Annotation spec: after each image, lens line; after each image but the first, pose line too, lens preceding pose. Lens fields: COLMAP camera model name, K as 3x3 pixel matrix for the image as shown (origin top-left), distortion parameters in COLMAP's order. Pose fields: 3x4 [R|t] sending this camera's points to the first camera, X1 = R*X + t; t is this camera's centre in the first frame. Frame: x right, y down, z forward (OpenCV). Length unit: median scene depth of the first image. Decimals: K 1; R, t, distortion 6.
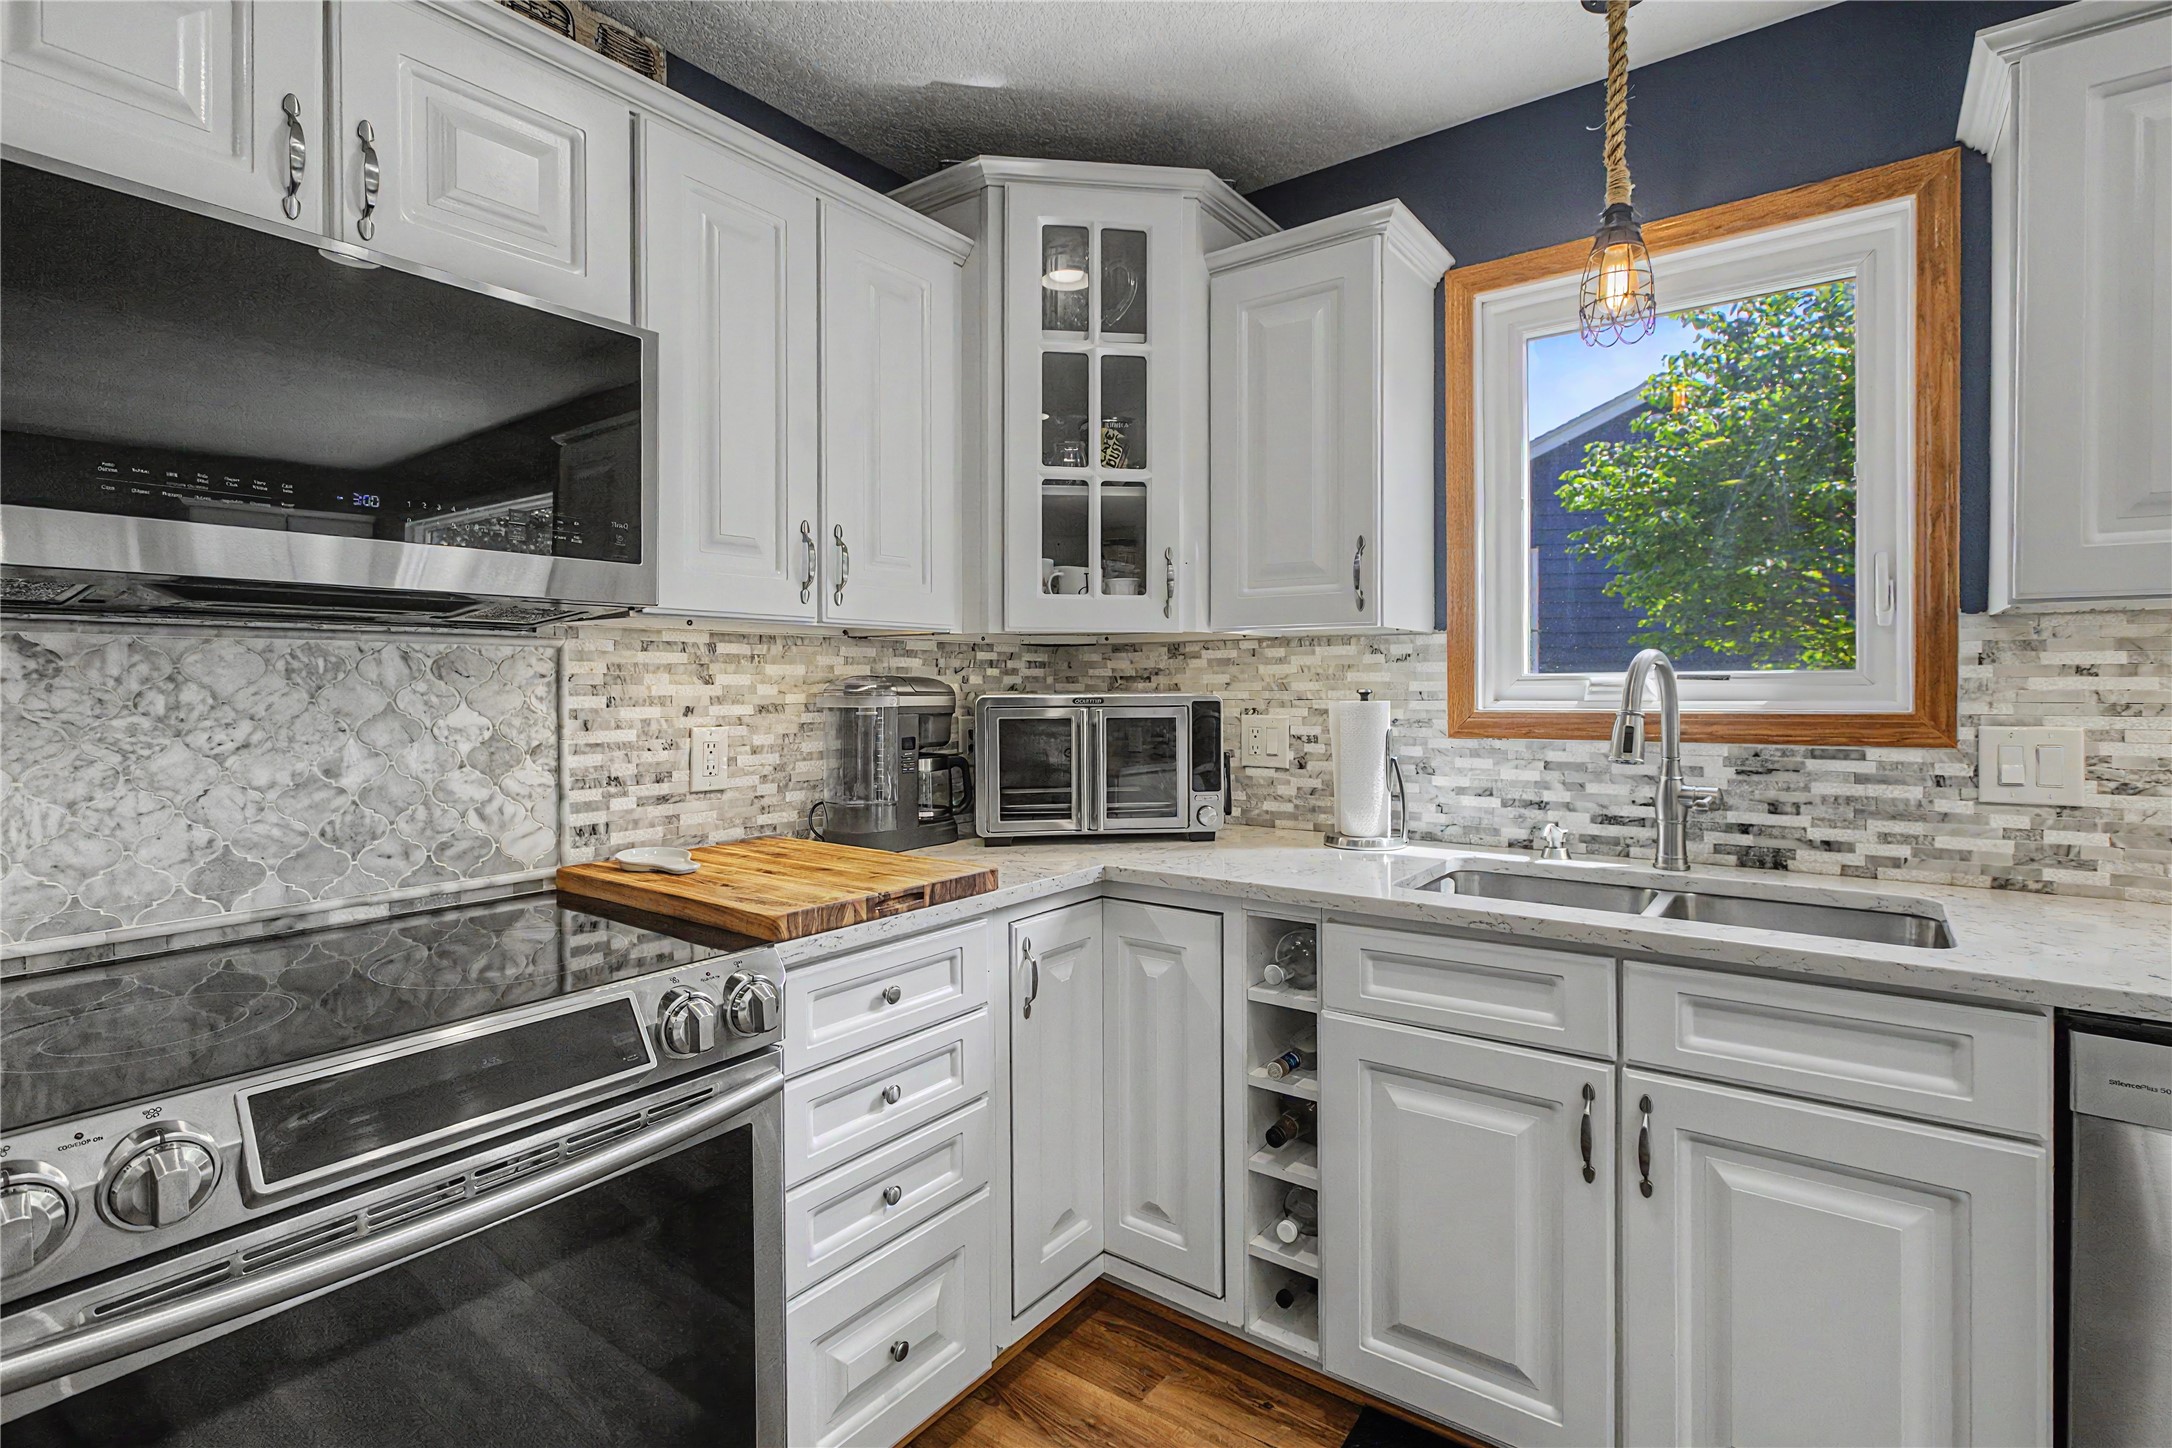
lens RADIAL K [[1023.8, 0, 1094.7], [0, 1023.8, 694.1], [0, 0, 1]] dist [-0.005131, 0.000643]
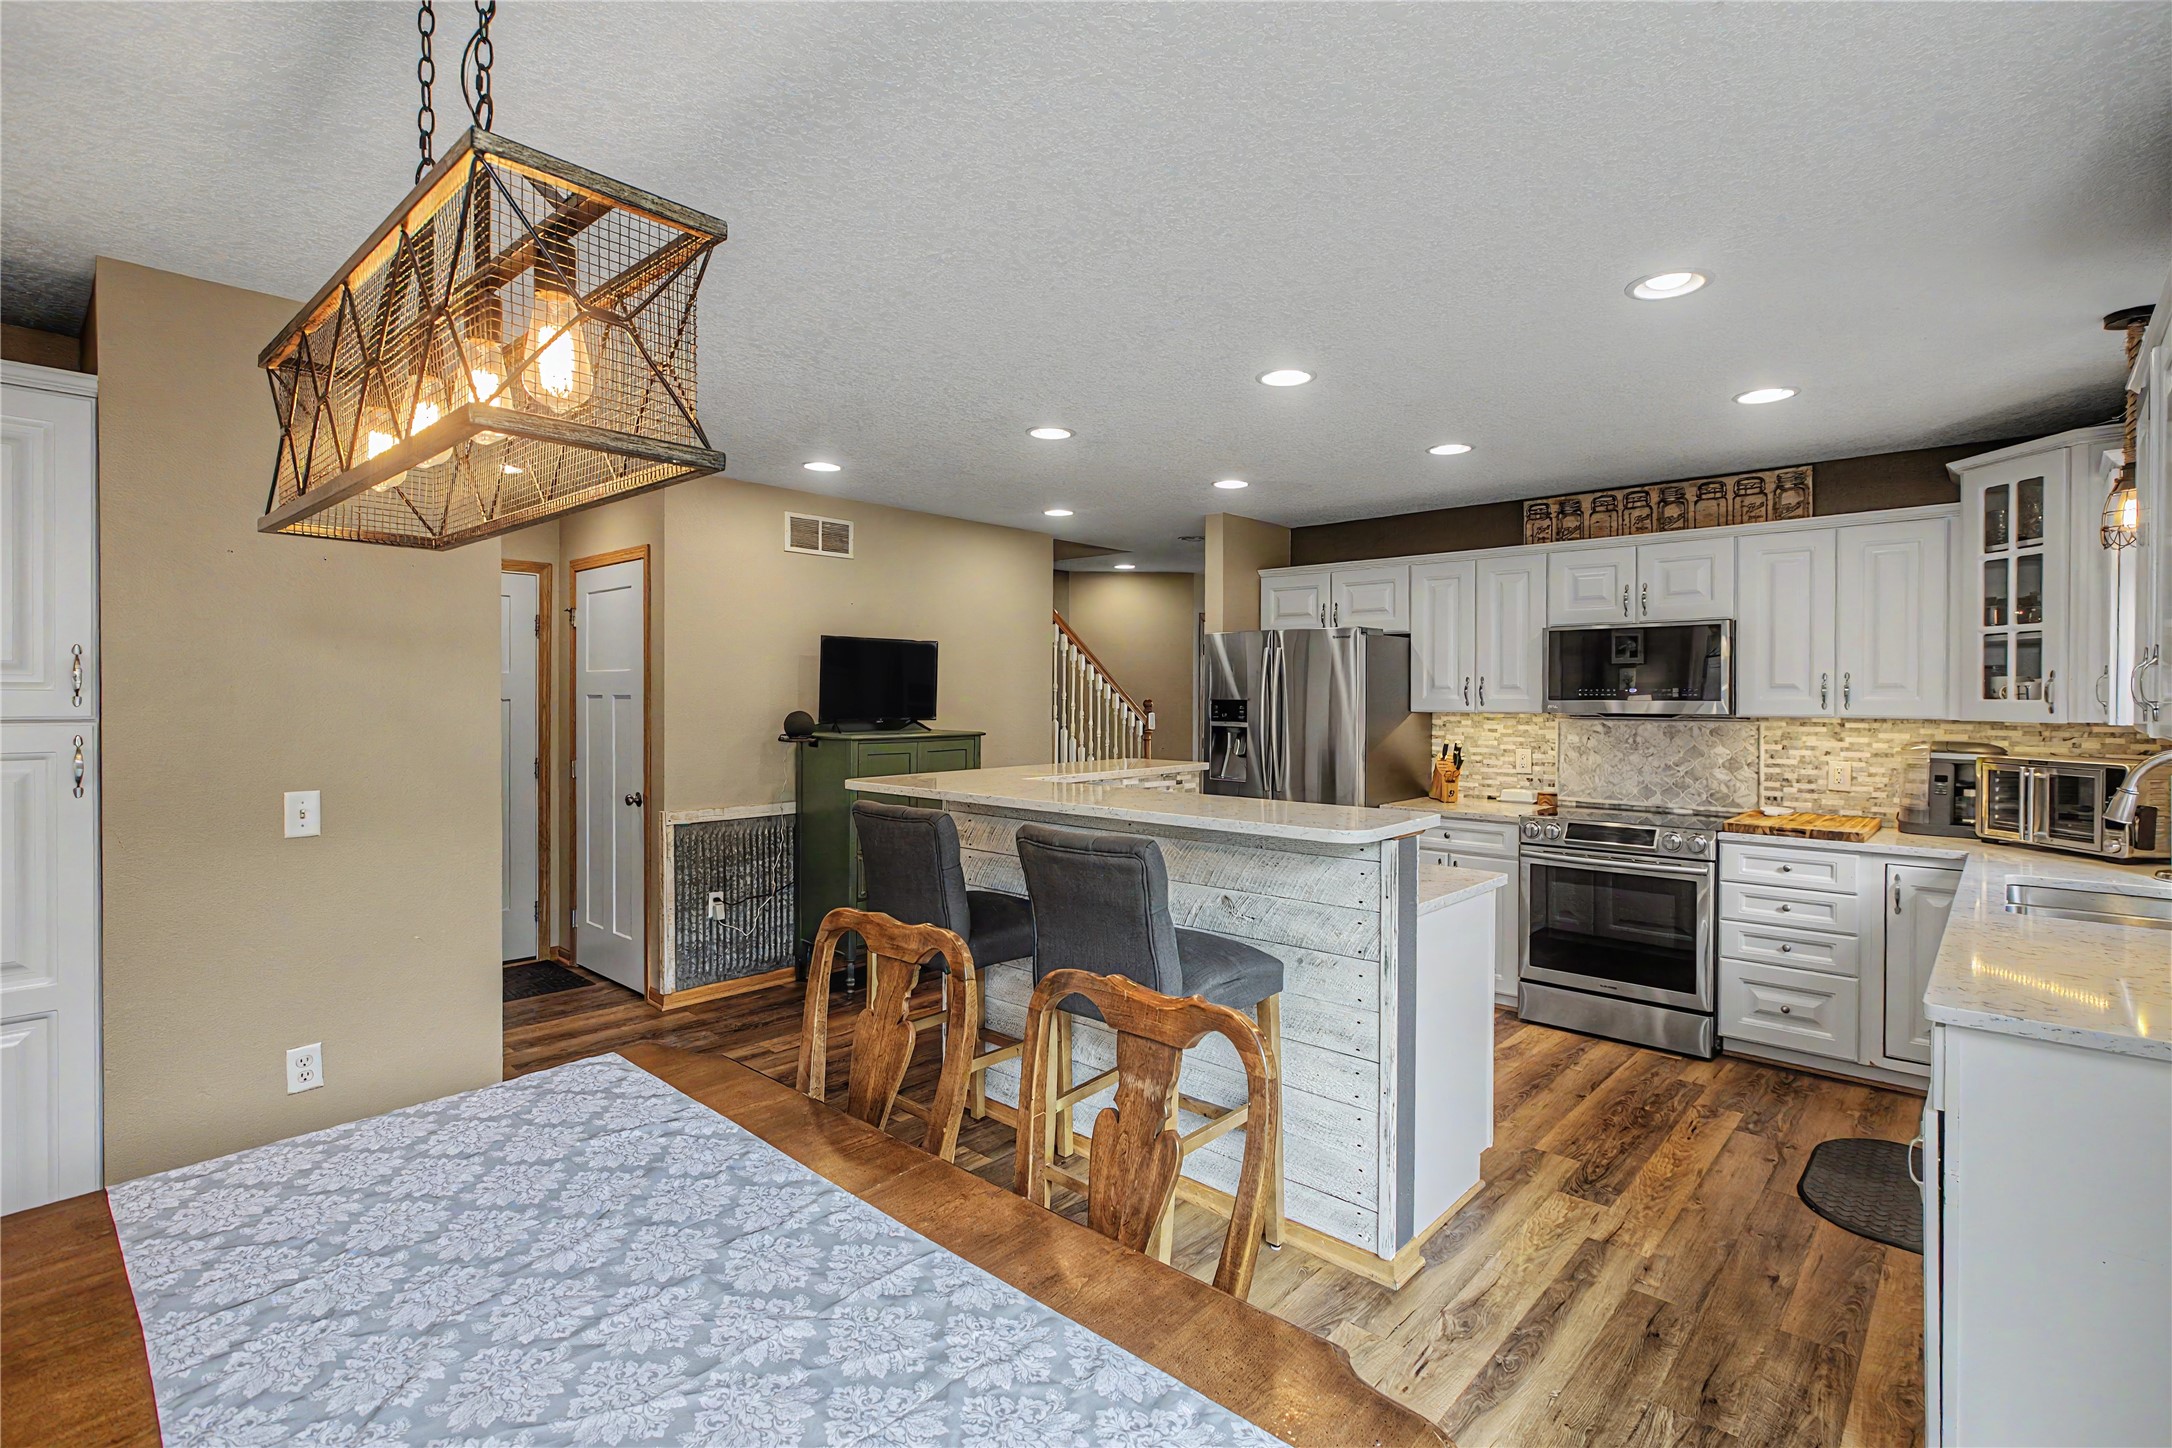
lens RADIAL K [[1011.1, 0, 1095.2], [0, 1011.1, 705.1], [0, 0, 1]] dist [-0.012324, 0.005899]
pose [[-0.105634, 0.012130, -0.994331, 1.943639], [-0.013443, 0.999817, 0.013625, -0.096605], [0.994314, 0.014806, -0.105452, -0.353368]]
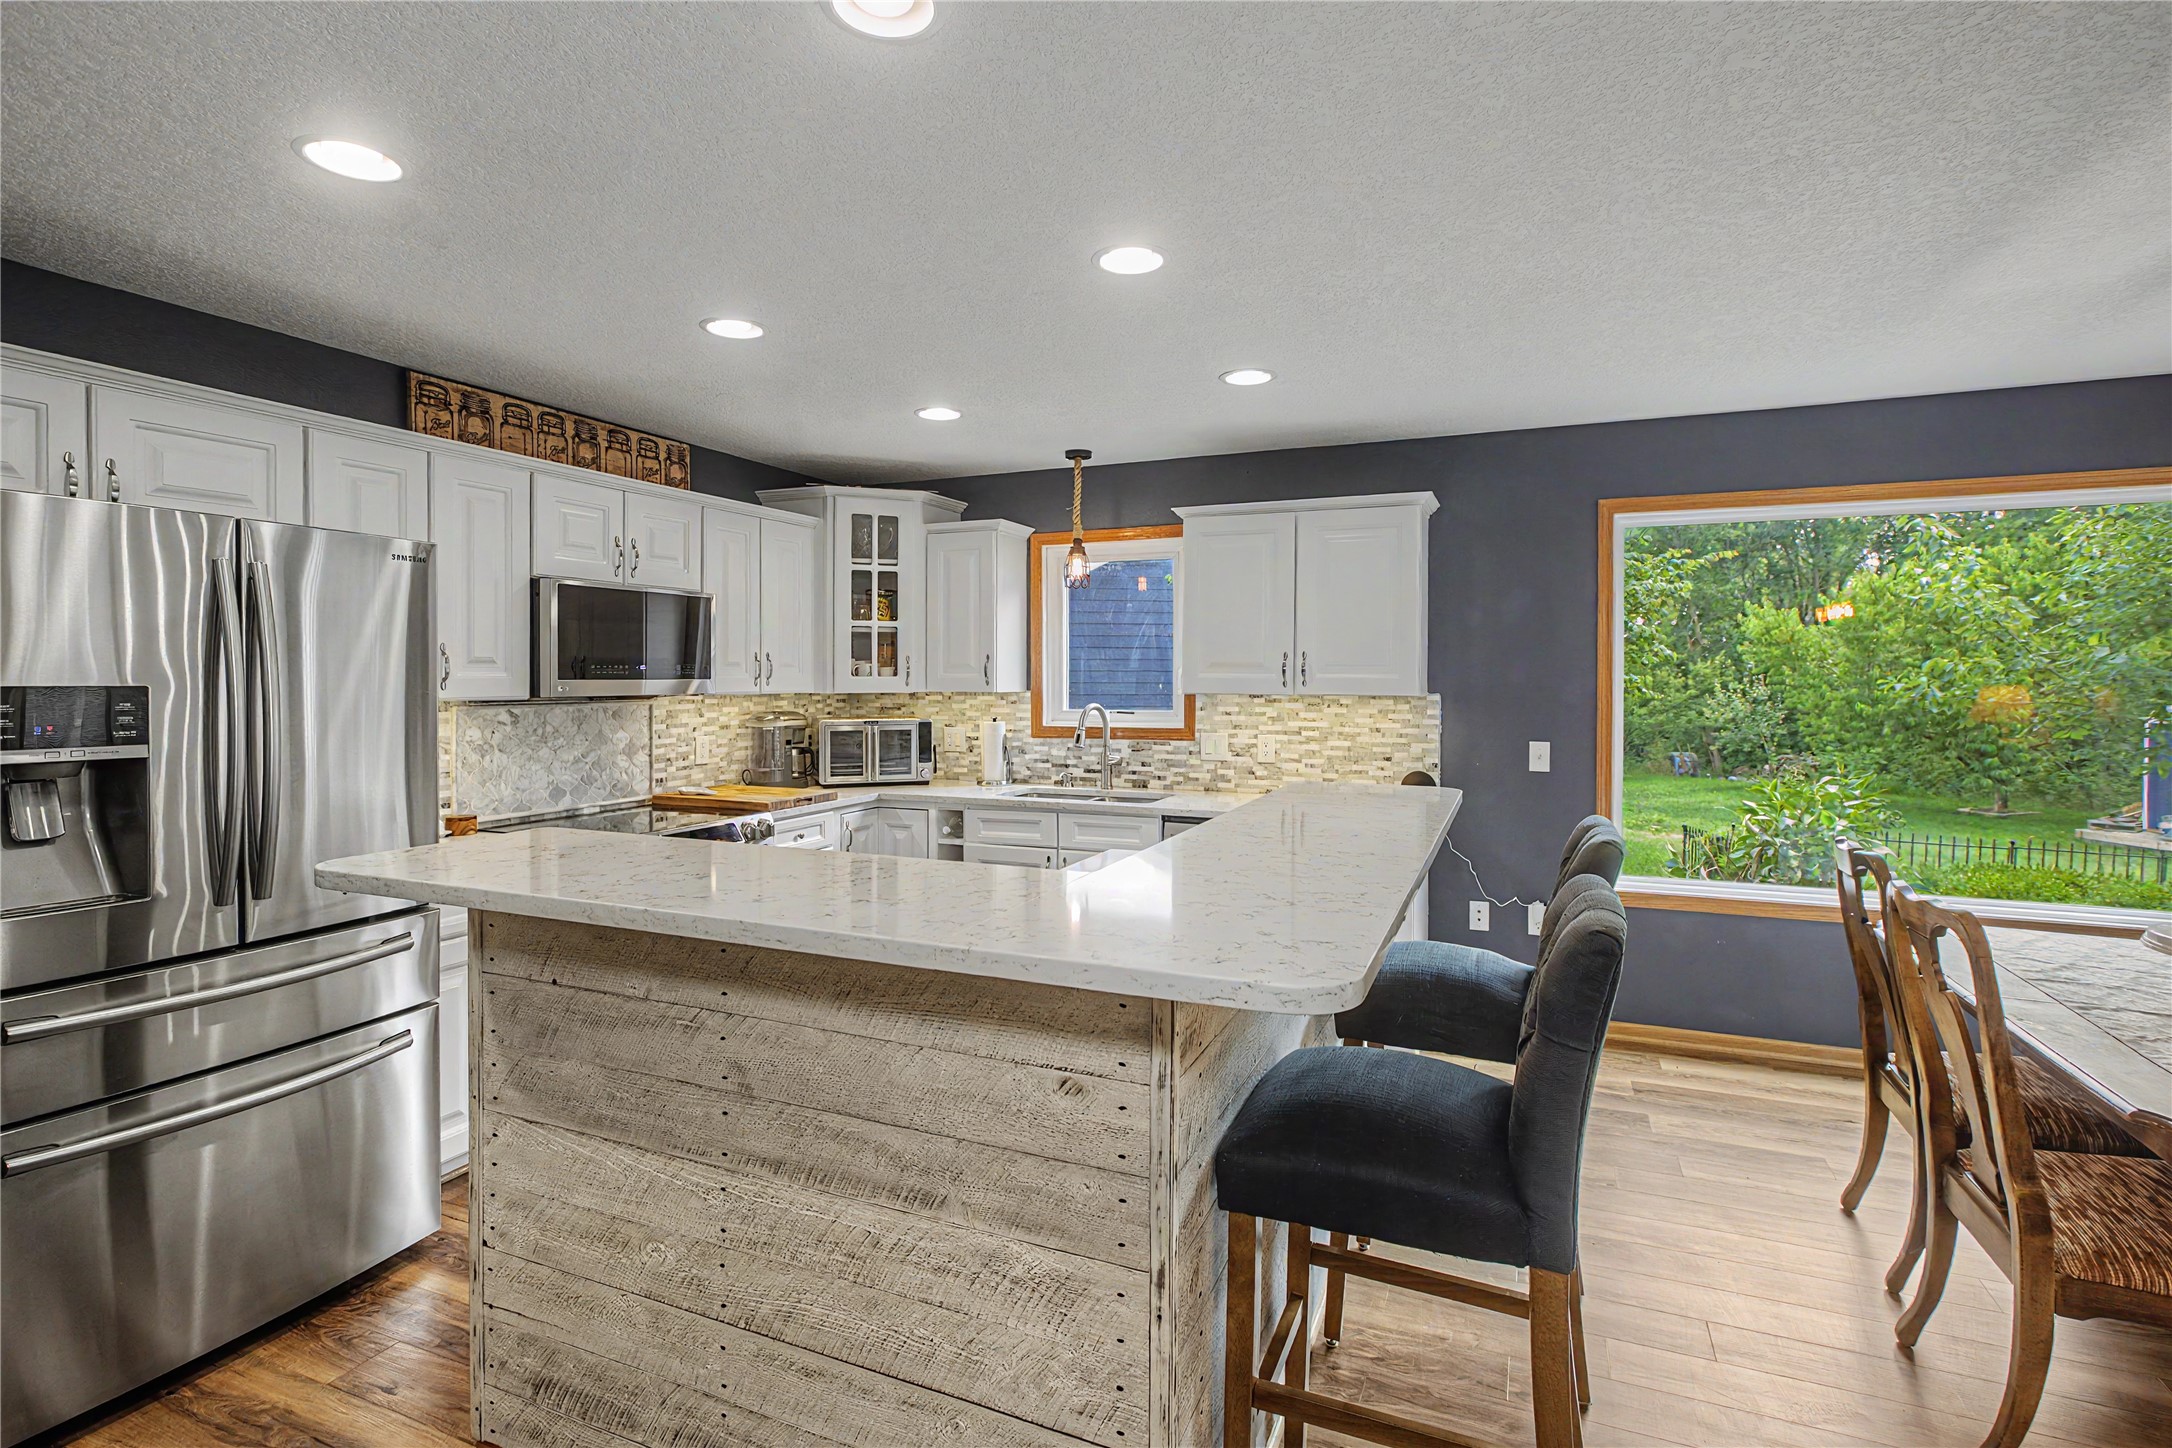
lens RADIAL K [[1041.2, 0, 1078.0], [0, 1041.2, 684.3], [0, 0, 1]] dist [-0.000927, 0.000323]
pose [[0.976872, 0.001995, 0.213816, -0.057338], [-0.001627, 0.999997, -0.001896, -0.081038], [-0.213819, 0.001504, 0.976872, -1.456620]]
